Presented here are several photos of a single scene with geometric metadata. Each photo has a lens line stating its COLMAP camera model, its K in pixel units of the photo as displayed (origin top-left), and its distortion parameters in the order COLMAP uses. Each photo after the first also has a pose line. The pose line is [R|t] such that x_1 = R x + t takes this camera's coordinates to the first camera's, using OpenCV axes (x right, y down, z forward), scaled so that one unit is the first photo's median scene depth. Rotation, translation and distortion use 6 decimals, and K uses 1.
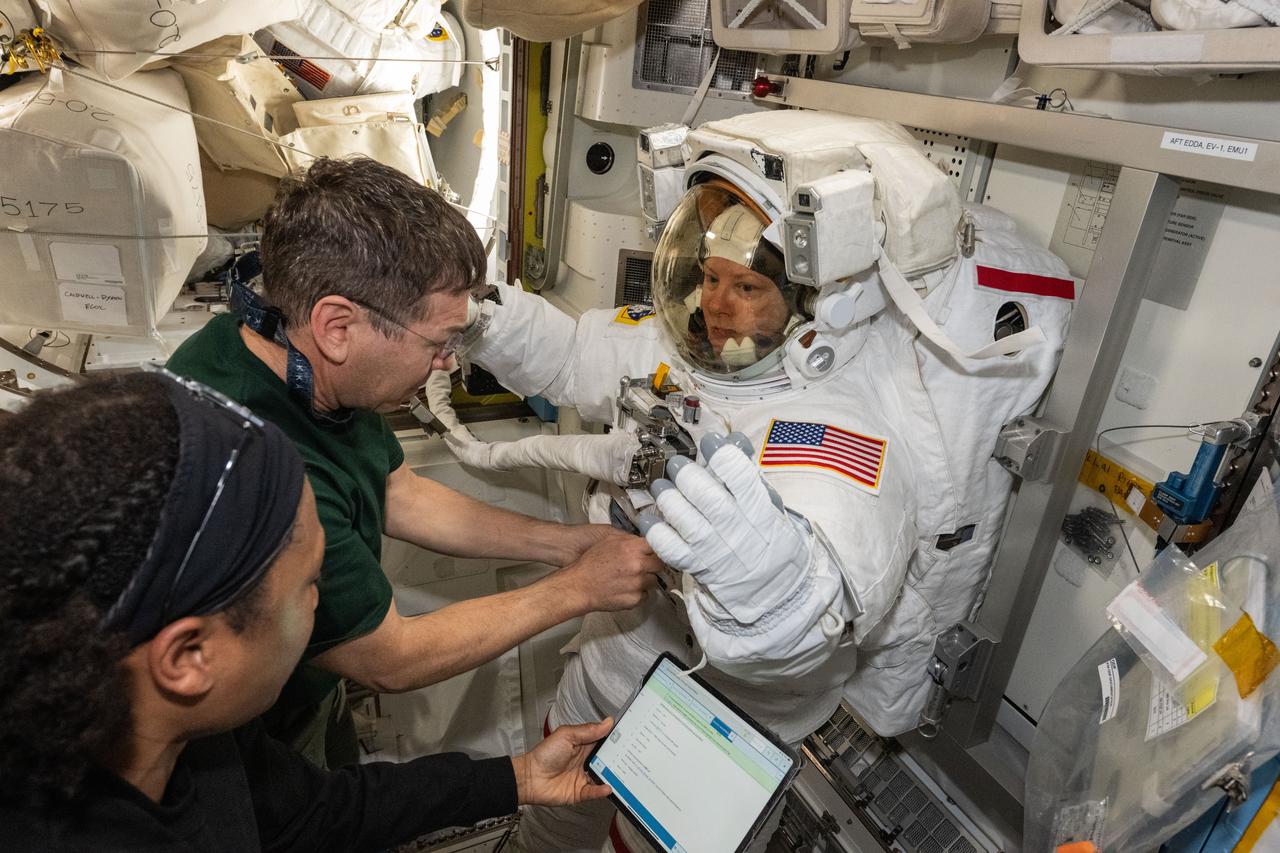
lens RADIAL K [[827.1, 0, 640.0], [0, 827.1, 426.5], [0, 0, 1]] dist [0.002069, 0.000844]
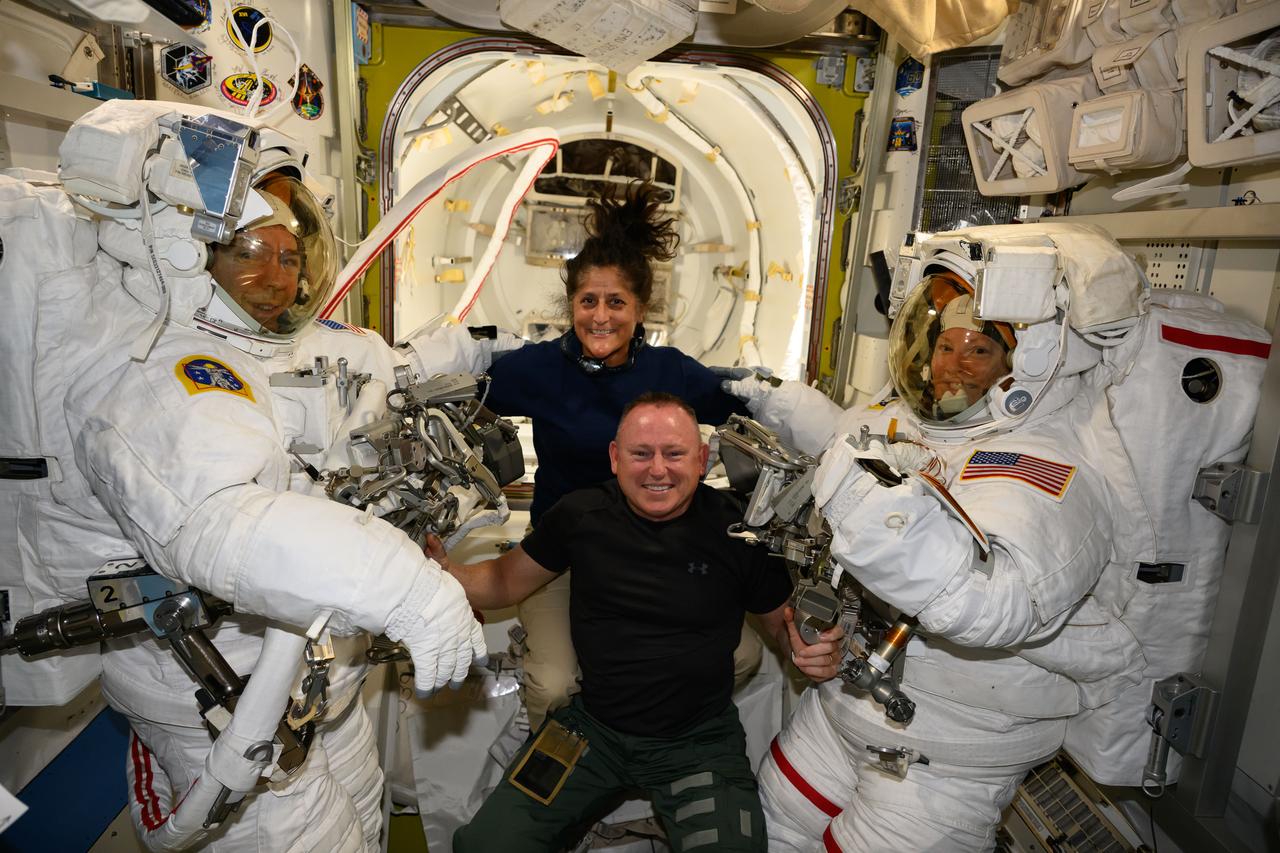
lens RADIAL K [[827.1, 0, 640.0], [0, 827.1, 426.5], [0, 0, 1]] dist [0.002069, 0.000844]
pose [[0.918019, 0.041256, -0.394383, 0.174278], [-0.139461, 0.964624, -0.223720, 0.285481], [0.371202, 0.260380, 0.891298, -0.272663]]
